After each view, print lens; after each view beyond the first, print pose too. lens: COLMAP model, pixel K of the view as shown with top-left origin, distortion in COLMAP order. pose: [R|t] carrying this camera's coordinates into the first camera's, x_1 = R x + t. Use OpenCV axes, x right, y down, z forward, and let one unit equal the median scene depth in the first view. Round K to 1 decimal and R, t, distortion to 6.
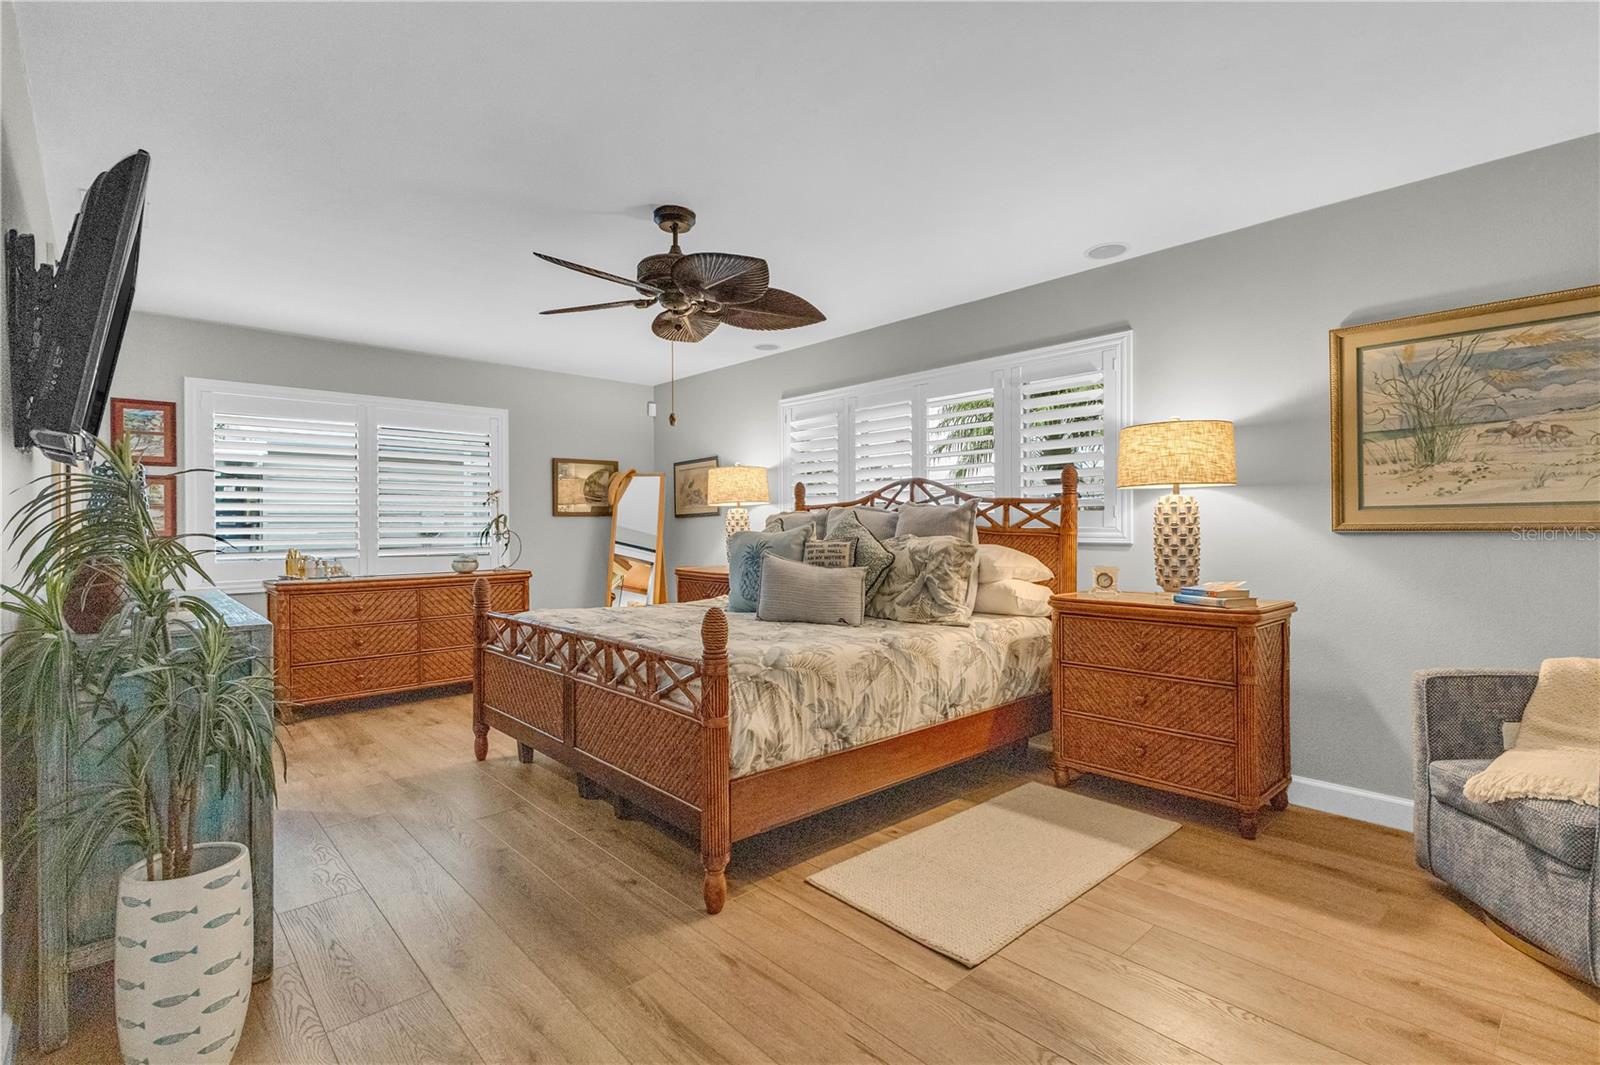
lens RADIAL K [[706.8, 0, 800.0], [0, 706.8, 532.5], [0, 0, 1]] dist [-0.000652, -0.000232]
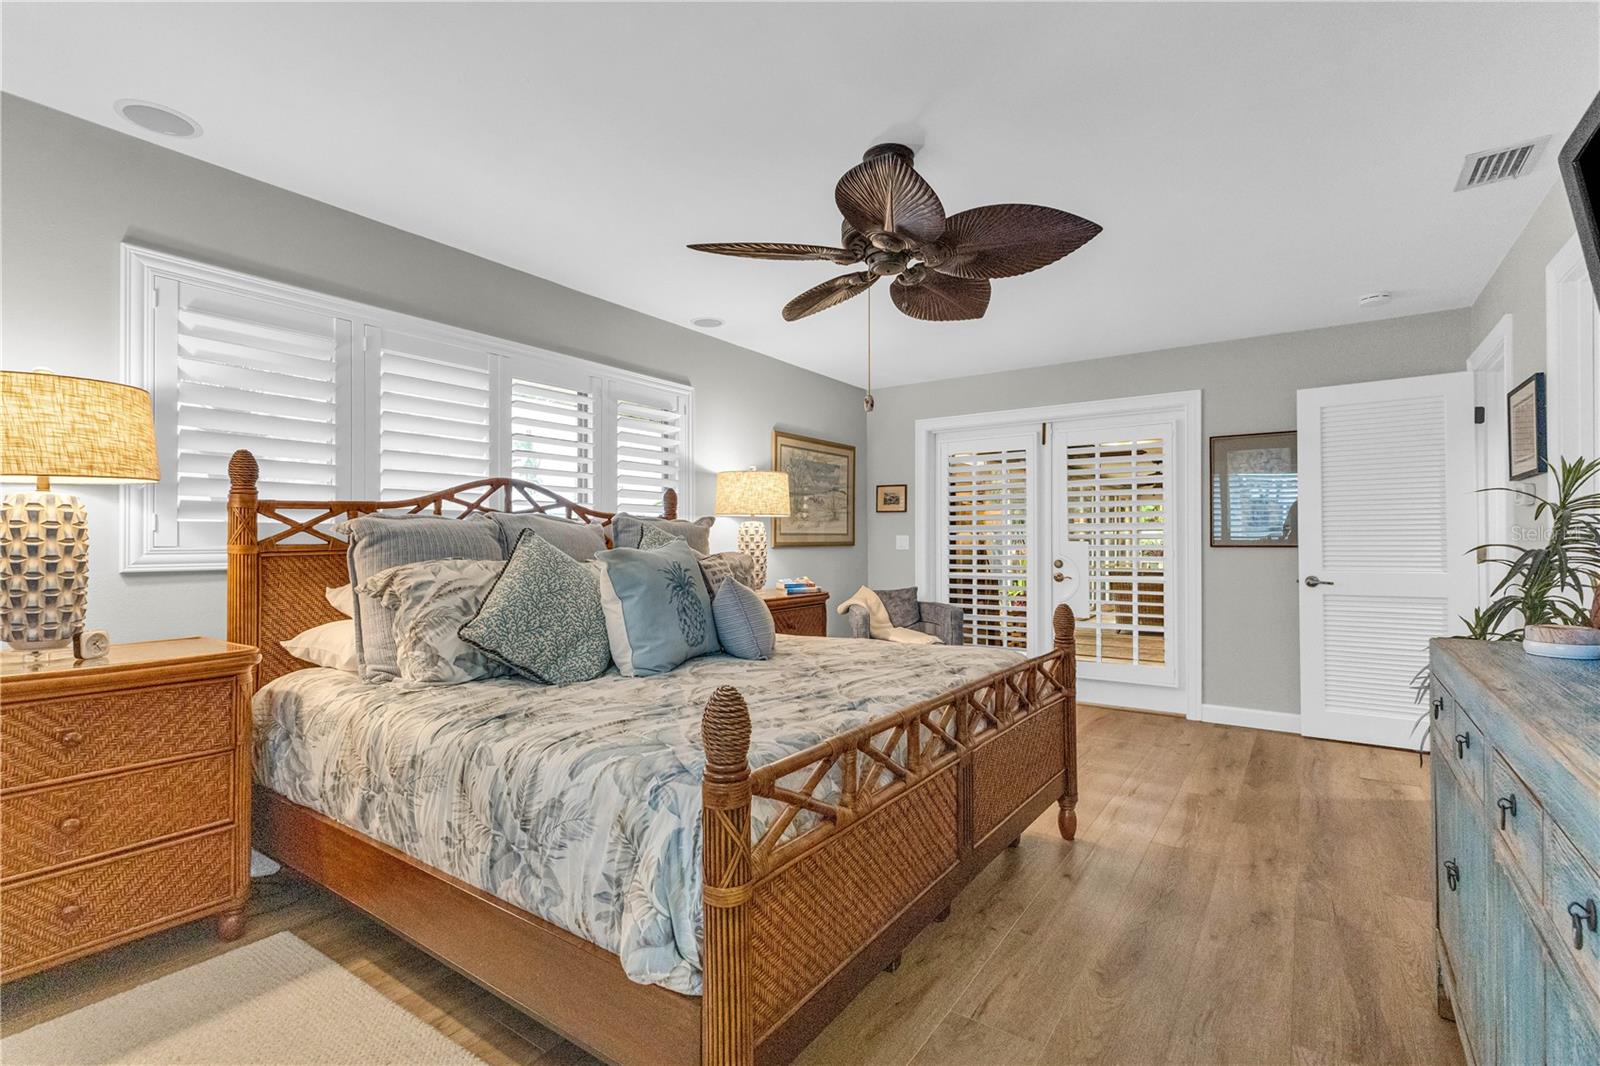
lens RADIAL K [[706.8, 0, 800.0], [0, 706.8, 533.0], [0, 0, 1]] dist [-0.000652, -0.000232]
pose [[-0.192067, 0.010905, 0.981321, -0.613819], [0.004161, 0.999938, -0.010298, -0.010081], [-0.981373, 0.002106, -0.192100, 0.812006]]
